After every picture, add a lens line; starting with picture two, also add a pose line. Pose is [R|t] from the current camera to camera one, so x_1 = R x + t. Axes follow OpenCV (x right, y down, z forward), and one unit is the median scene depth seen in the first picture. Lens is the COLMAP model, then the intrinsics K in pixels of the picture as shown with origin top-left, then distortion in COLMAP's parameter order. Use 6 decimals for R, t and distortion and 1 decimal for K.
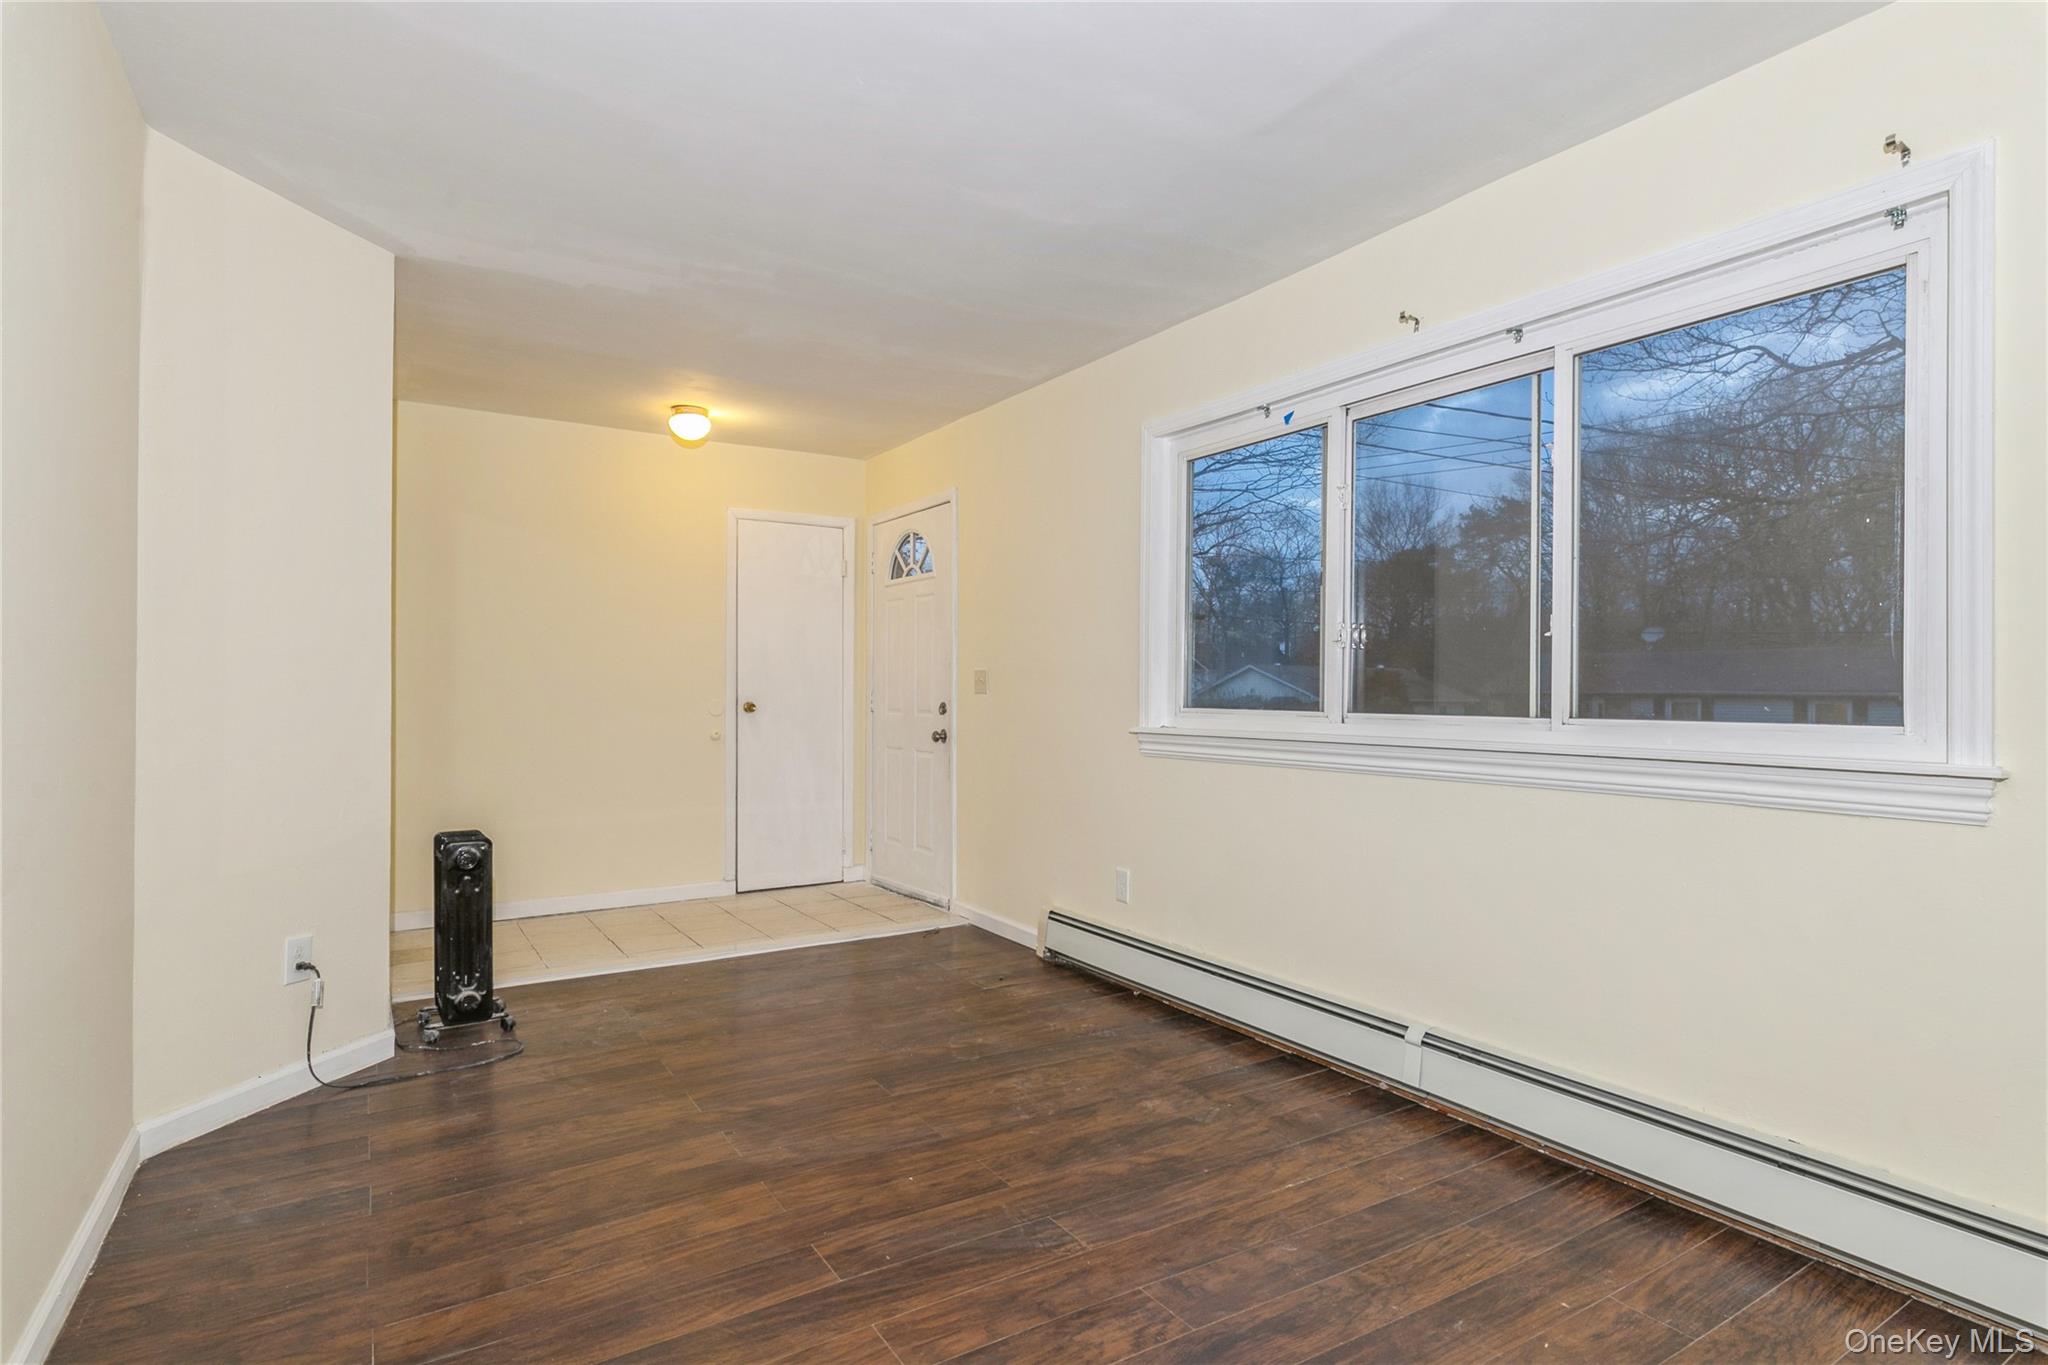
lens RADIAL K [[1042.2, 0, 1029.4], [0, 1042.2, 678.0], [0, 0, 1]] dist [-0.001709, -0.000457]
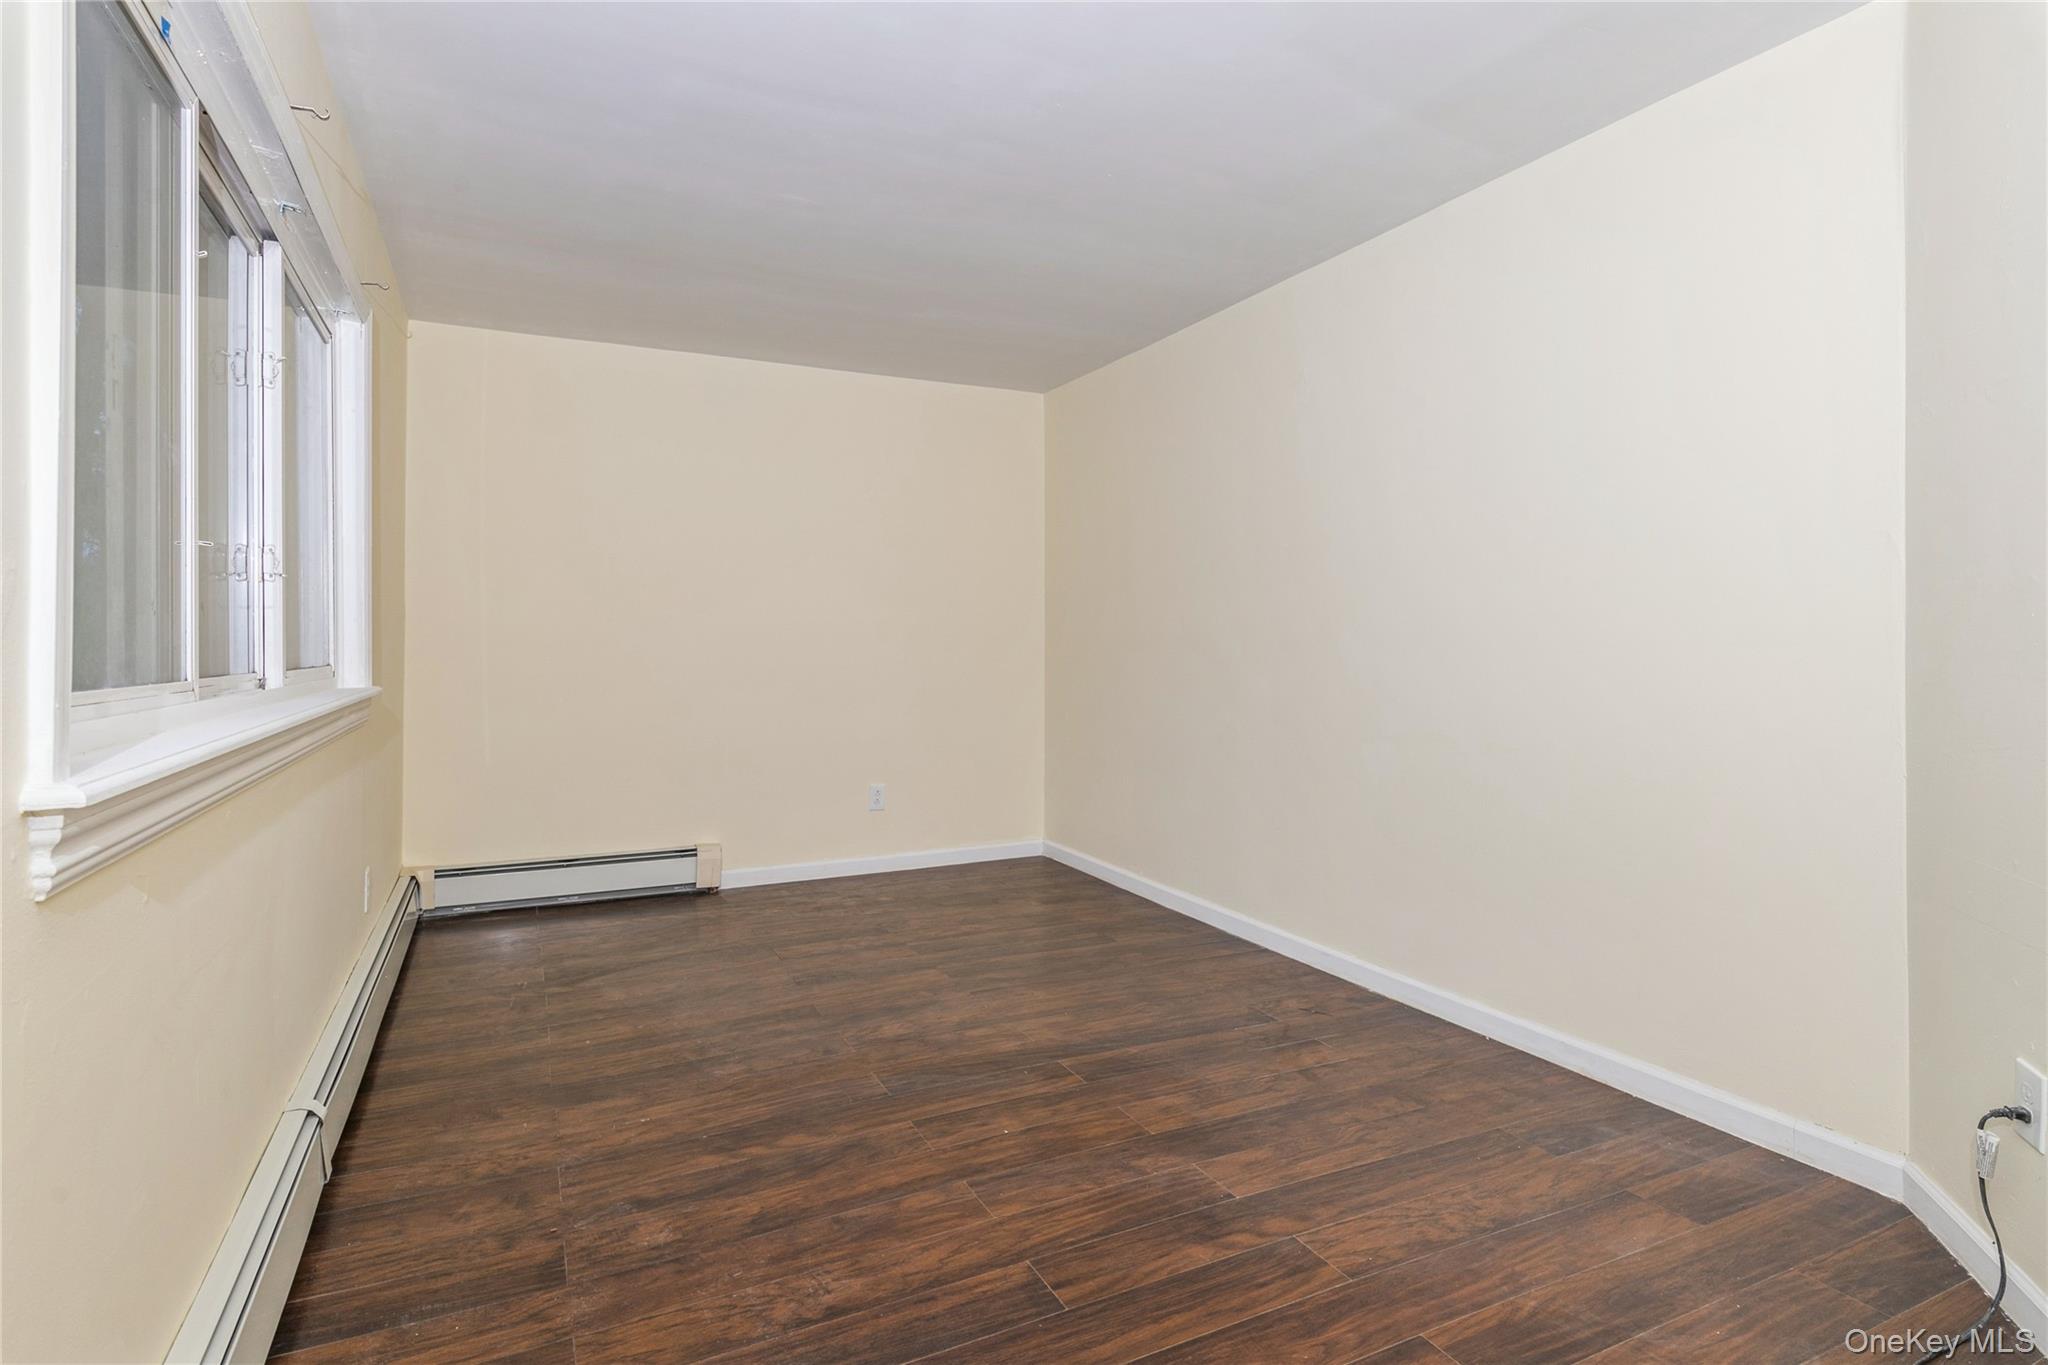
lens RADIAL K [[1042.2, 0, 1029.4], [0, 1042.2, 678.0], [0, 0, 1]] dist [-0.001709, -0.000457]
pose [[-0.993936, -0.009224, 0.109572, -0.234261], [-0.007243, 0.999803, 0.018471, 0.025163], [-0.109721, 0.017566, -0.993807, 1.925460]]
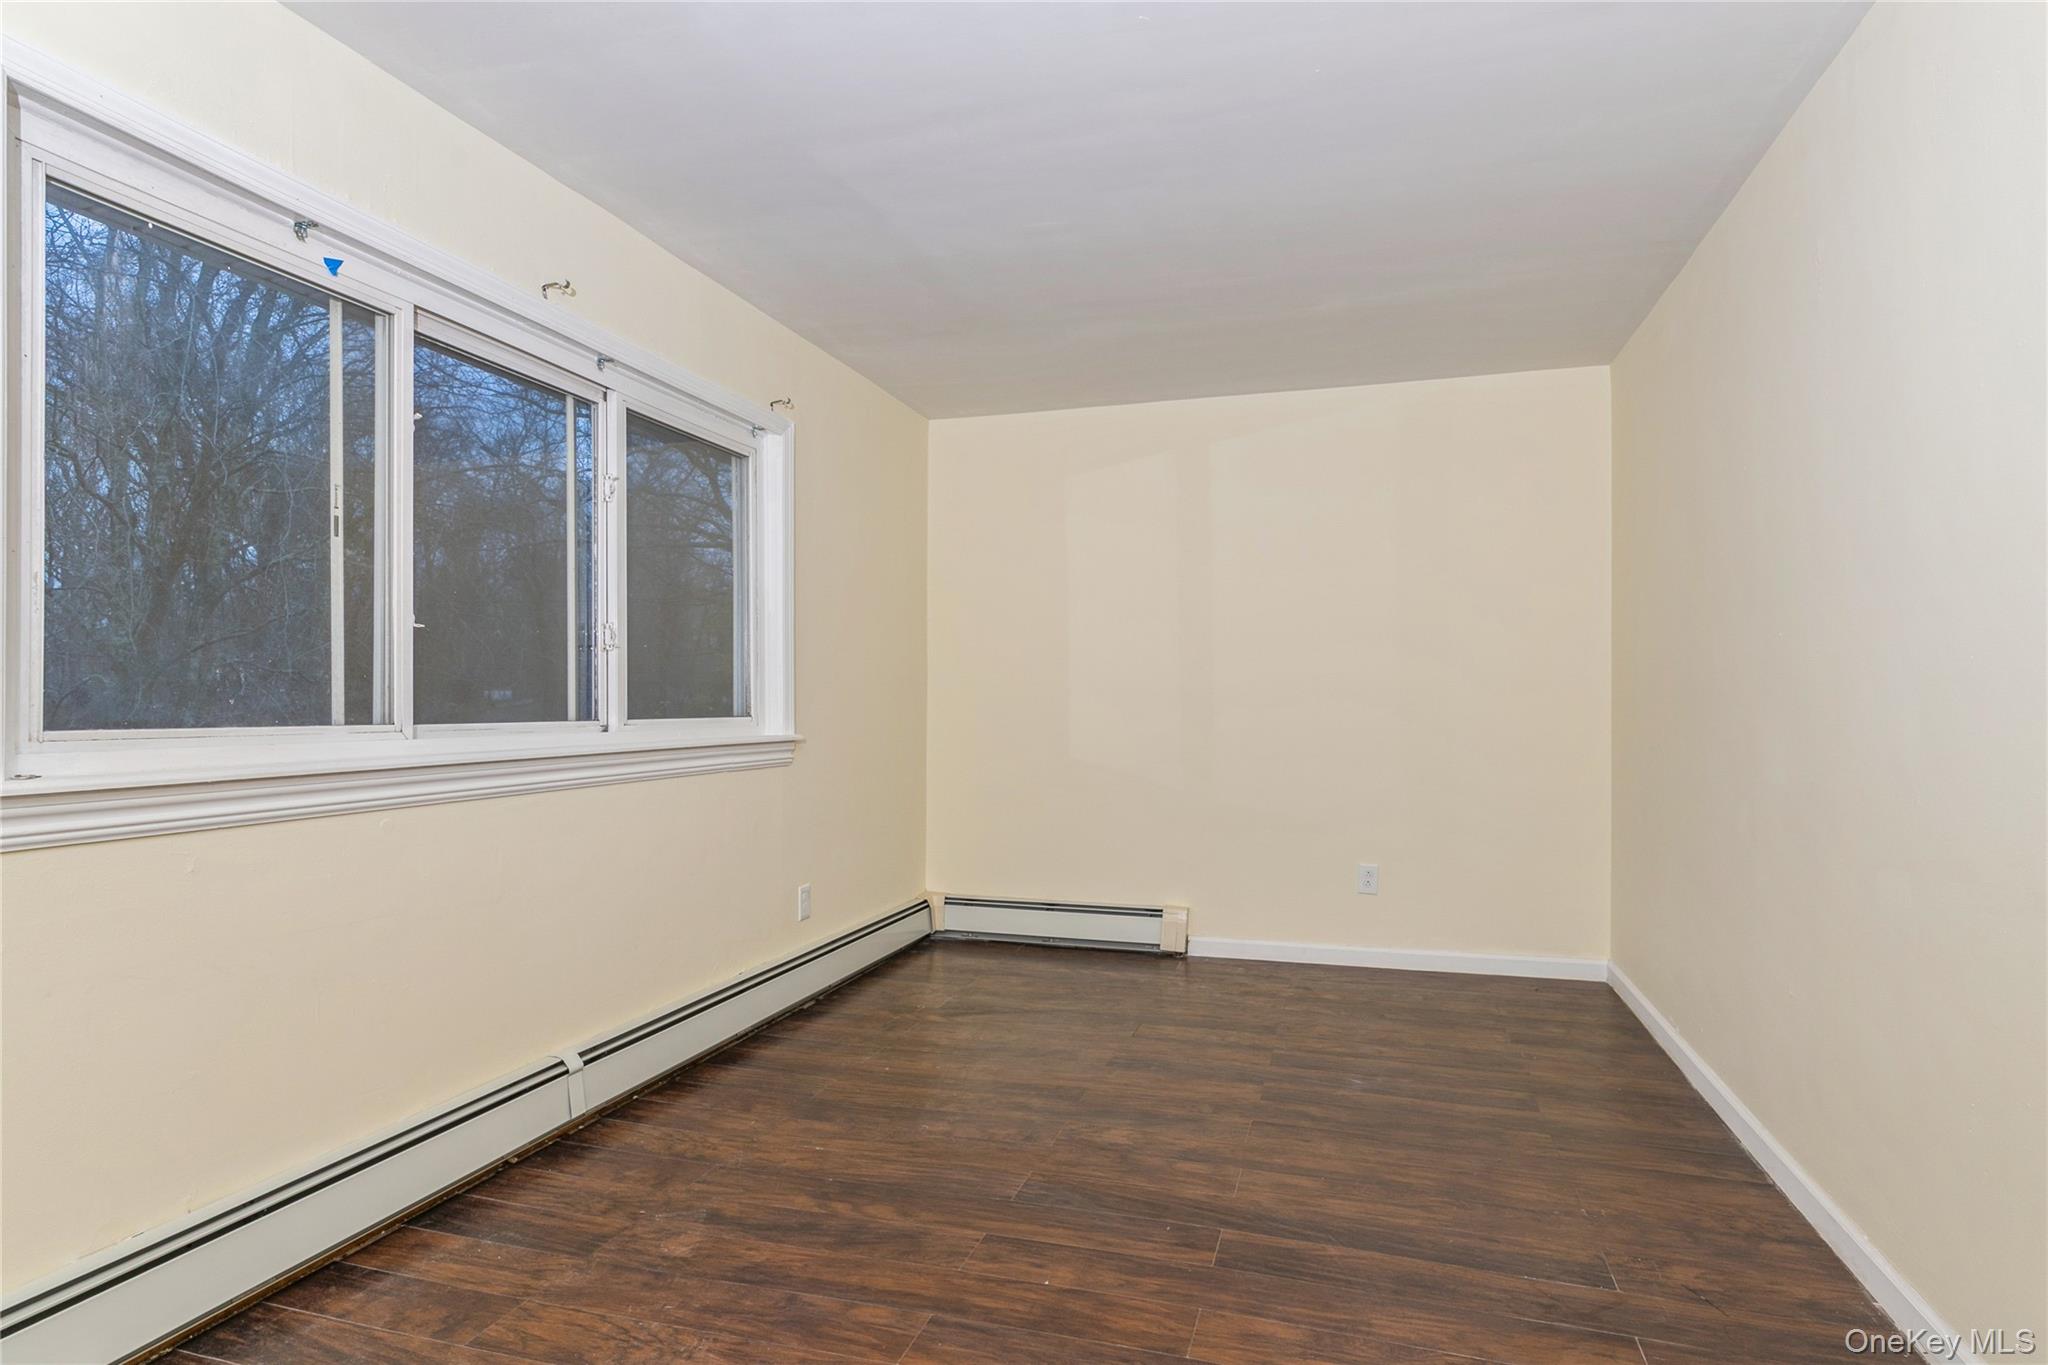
lens RADIAL K [[1075.5, 0, 1047.5], [0, 1075.5, 690.0], [0, 0, 1]] dist [-0.002781, -0.000042]
pose [[-0.656878, 0.000291, 0.753996, -0.742415], [-0.017011, 0.999740, -0.015206, 0.016795], [-0.753805, -0.022815, -0.656702, 1.530493]]
